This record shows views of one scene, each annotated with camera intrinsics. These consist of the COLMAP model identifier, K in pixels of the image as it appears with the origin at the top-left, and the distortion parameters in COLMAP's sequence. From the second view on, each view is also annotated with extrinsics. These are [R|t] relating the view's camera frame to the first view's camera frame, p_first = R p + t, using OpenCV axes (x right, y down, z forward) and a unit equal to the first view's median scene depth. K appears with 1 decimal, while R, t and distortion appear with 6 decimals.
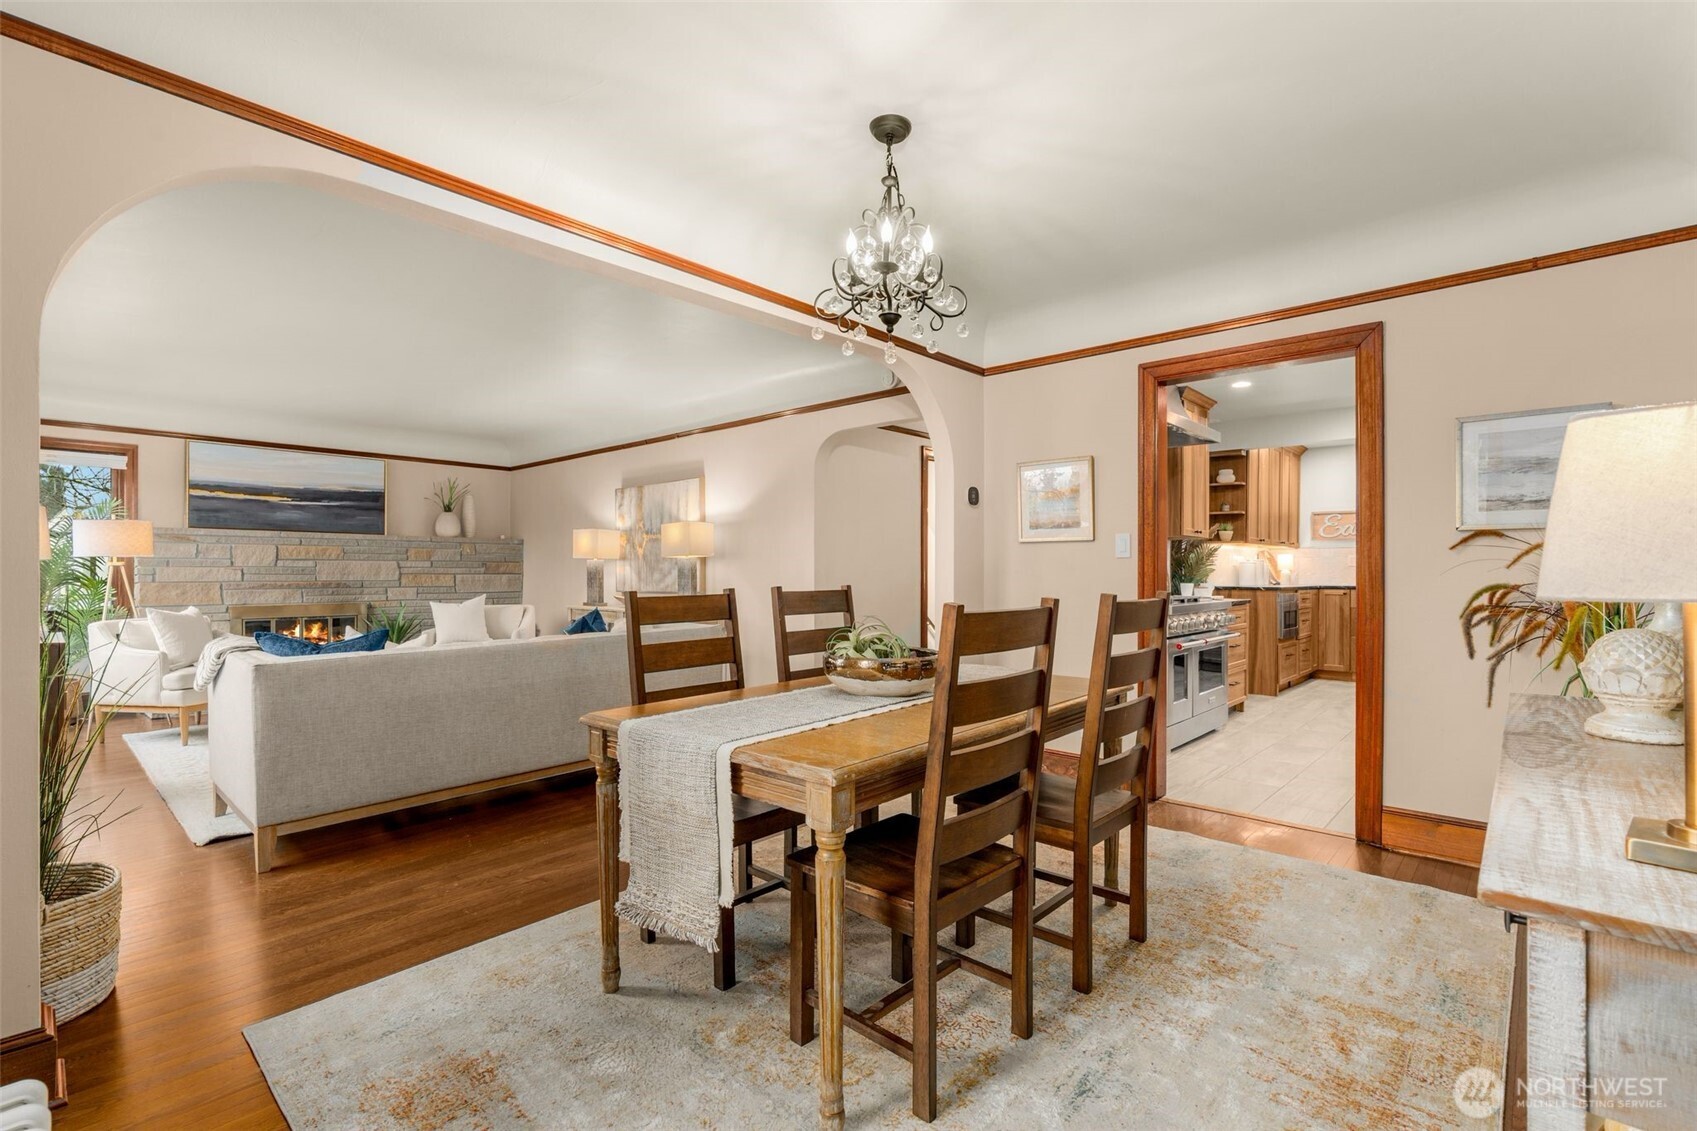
lens RADIAL K [[764.9, 0, 847.3], [0, 764.9, 570.7], [0, 0, 1]] dist [0.000259, 0.000023]
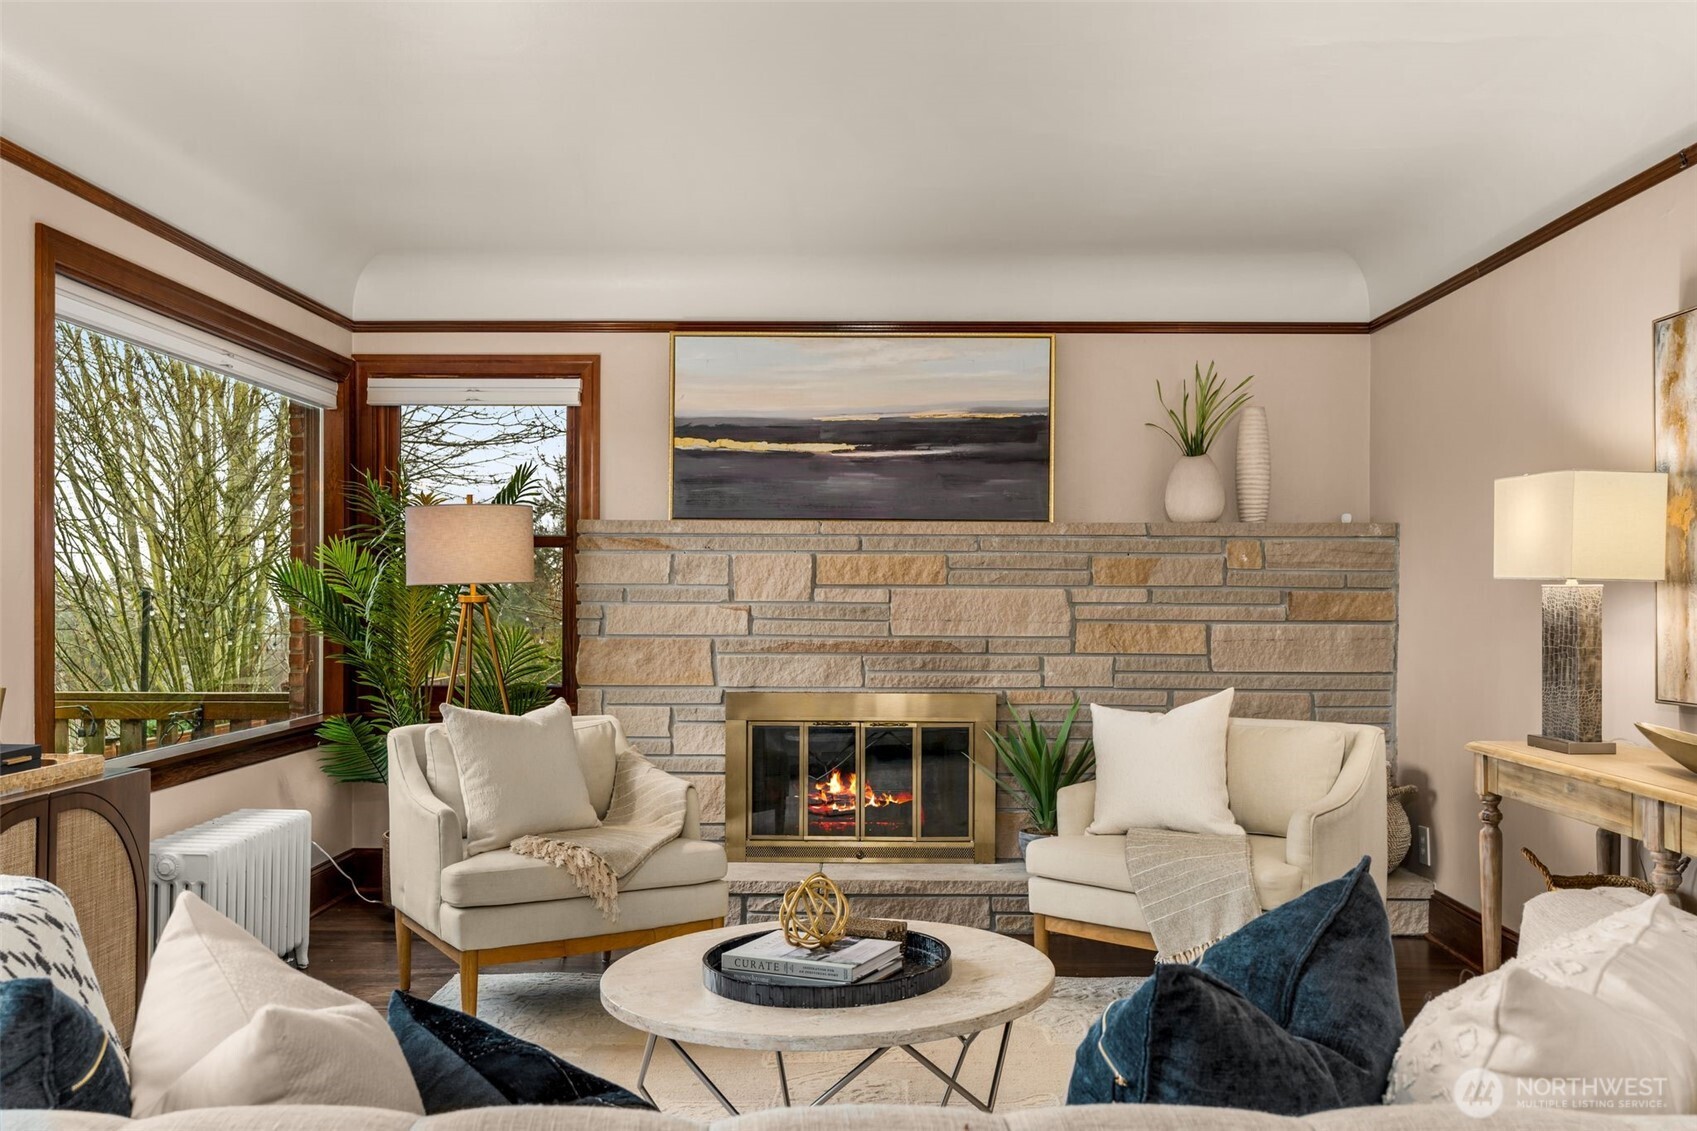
lens RADIAL K [[1489.8, 0, 847.7], [0, 1489.8, 573.6], [0, 0, 1]] dist [0.013647, 0.005373]
pose [[0.655528, -0.008000, -0.755128, -0.091195], [-0.002835, 0.999911, -0.013055, -0.010161], [0.755165, 0.010698, 0.655447, 0.440677]]
